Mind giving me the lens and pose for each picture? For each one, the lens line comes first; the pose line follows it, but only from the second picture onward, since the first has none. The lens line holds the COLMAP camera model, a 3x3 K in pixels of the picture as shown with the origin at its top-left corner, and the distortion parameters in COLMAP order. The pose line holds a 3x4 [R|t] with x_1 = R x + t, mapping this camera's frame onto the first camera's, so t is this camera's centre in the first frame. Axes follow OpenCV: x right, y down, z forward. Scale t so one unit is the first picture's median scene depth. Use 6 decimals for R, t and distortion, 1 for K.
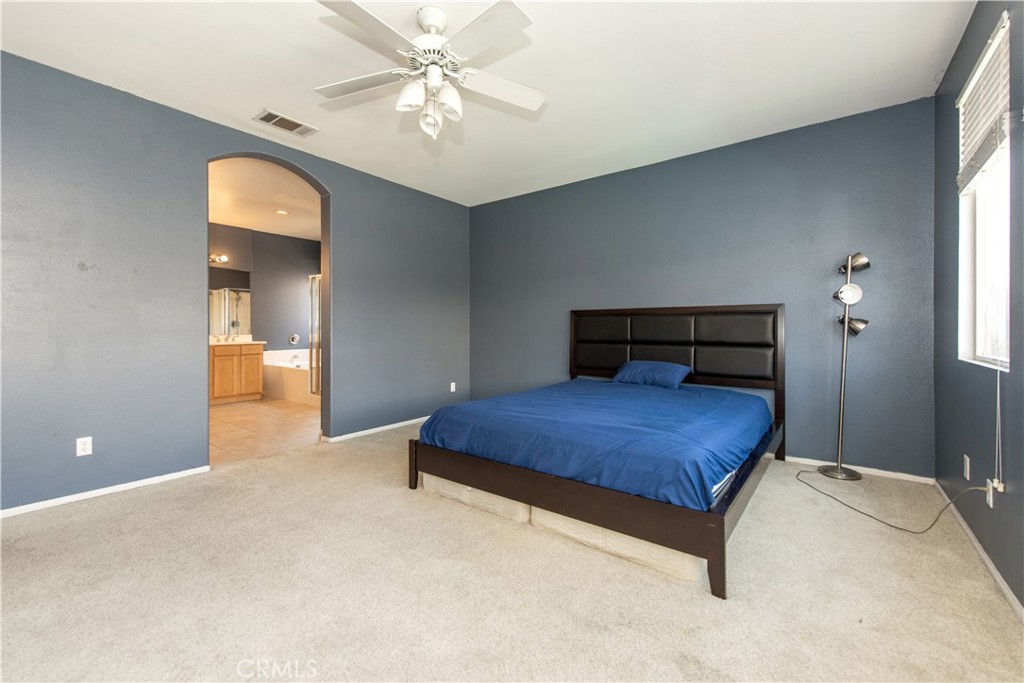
lens RADIAL K [[414.3, 0, 510.5], [0, 414.3, 334.9], [0, 0, 1]] dist [0.009791, -0.001308]
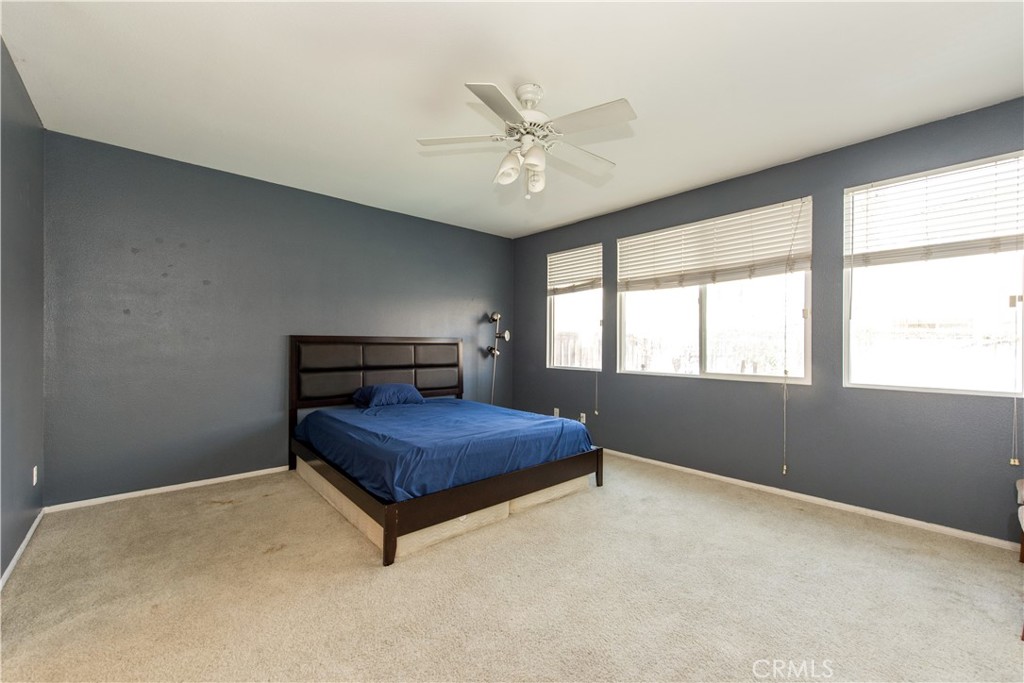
lens RADIAL K [[414.3, 0, 509.2], [0, 414.3, 342.0], [0, 0, 1]] dist [0.009791, -0.001308]
pose [[0.190507, 0.007201, 0.981659, -0.802041], [0.006972, 0.999938, -0.008688, -0.043651], [-0.981661, 0.008499, 0.190445, 0.500195]]
